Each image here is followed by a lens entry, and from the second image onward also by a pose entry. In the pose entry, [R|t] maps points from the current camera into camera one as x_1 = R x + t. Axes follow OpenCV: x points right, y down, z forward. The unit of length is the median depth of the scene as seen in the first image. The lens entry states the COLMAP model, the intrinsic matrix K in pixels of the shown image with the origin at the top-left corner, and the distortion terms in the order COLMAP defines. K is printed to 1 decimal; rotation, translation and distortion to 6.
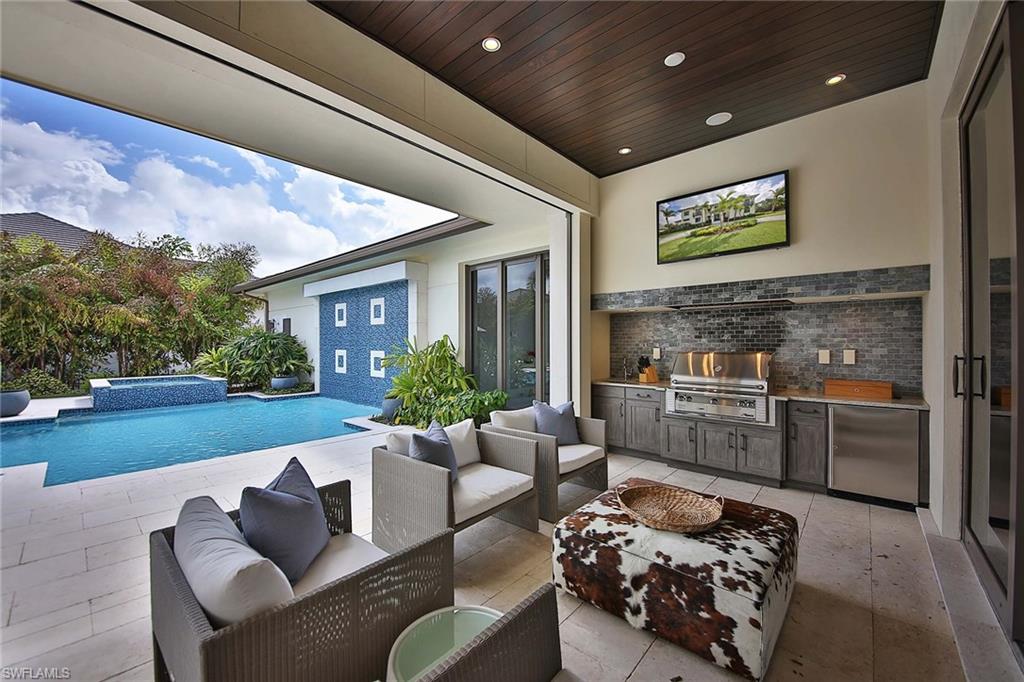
lens RADIAL K [[402.7, 0, 513.1], [0, 402.7, 345.3], [0, 0, 1]] dist [-0.000059, -0.000005]
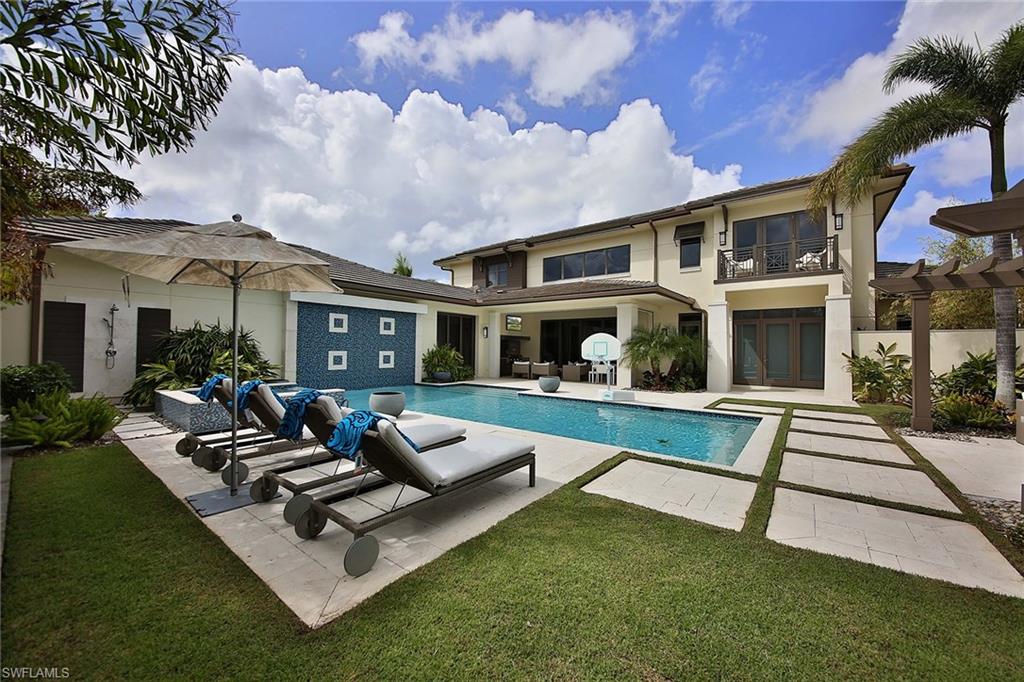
lens RADIAL K [[376.8, 0, 493.8], [0, 376.8, 340.9], [0, 0, 1]] dist [-0.026074, -0.001586]
pose [[-0.037804, 0.016793, 0.999144, -1.825850], [-0.010327, 0.999799, -0.017195, -0.006029], [-0.999232, -0.010968, -0.037623, 0.637216]]
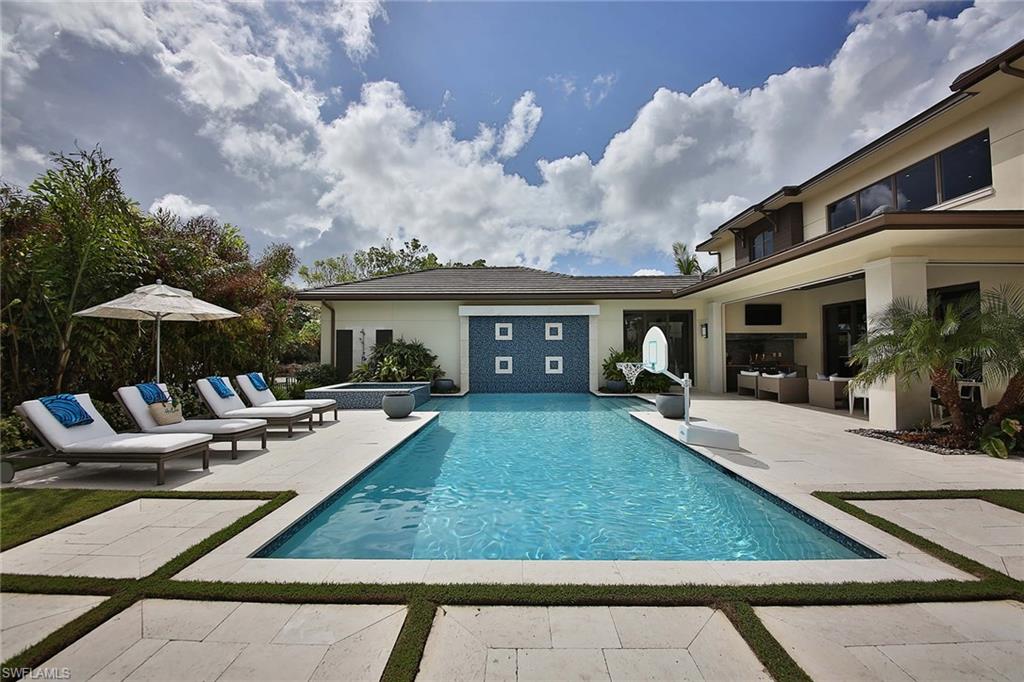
lens RADIAL K [[376.8, 0, 515.9], [0, 376.8, 343.5], [0, 0, 1]] dist [-0.026074, -0.001586]
pose [[0.767307, 0.008063, 0.641229, -1.380727], [0.006303, 0.999778, -0.020114, -0.009086], [-0.641249, 0.019476, 0.767086, -0.020403]]
